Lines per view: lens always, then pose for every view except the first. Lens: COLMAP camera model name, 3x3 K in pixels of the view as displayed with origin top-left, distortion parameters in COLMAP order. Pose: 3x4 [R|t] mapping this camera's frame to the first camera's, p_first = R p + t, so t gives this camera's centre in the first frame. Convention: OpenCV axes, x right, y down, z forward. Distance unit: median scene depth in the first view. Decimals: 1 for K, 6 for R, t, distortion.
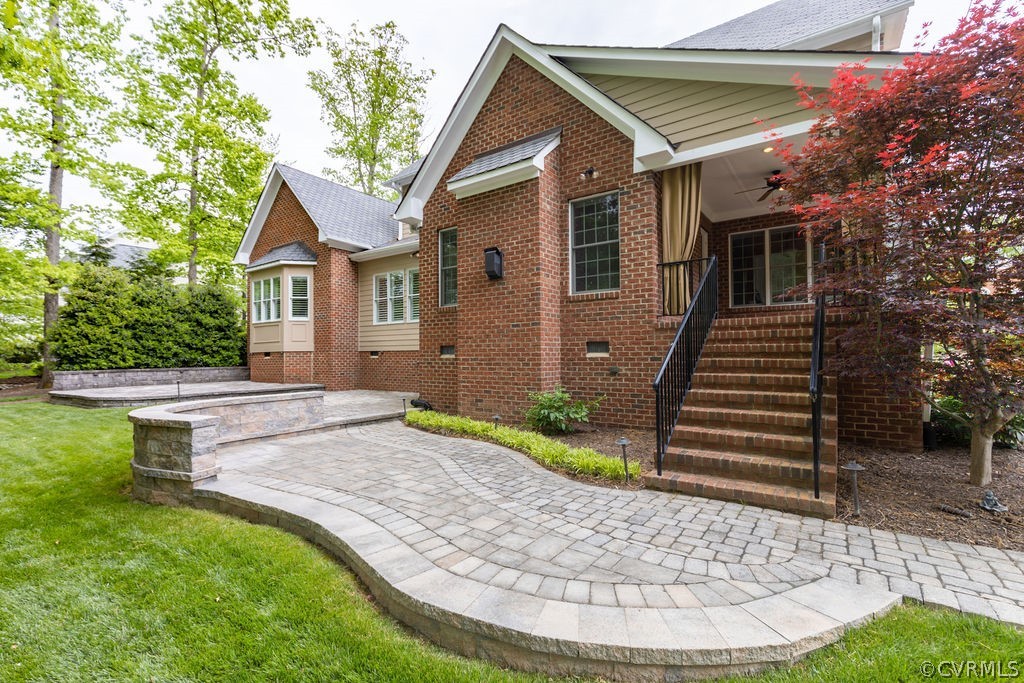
lens RADIAL K [[452.7, 0, 512.0], [0, 452.7, 341.5], [0, 0, 1]] dist [0.003340, 0.000241]
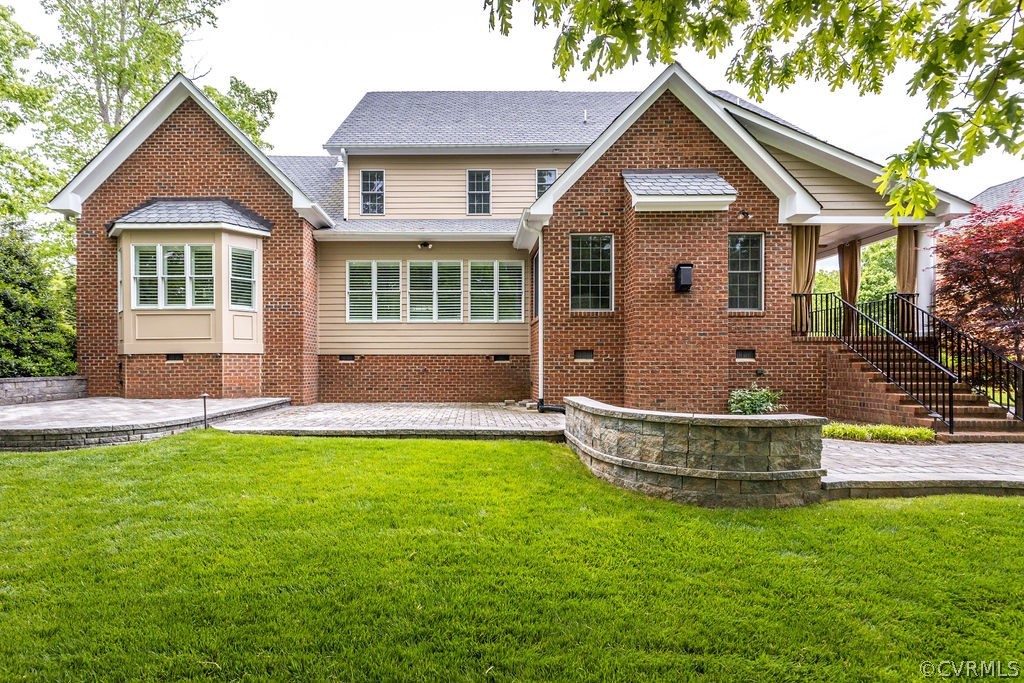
lens RADIAL K [[458.1, 0, 512.1], [0, 458.1, 358.4], [0, 0, 1]] dist [0.006840, 0.000262]
pose [[0.822765, 0.013019, 0.568232, -0.990674], [-0.022354, 0.999705, 0.009463, 0.024885], [-0.567942, -0.020489, 0.822814, 0.289098]]
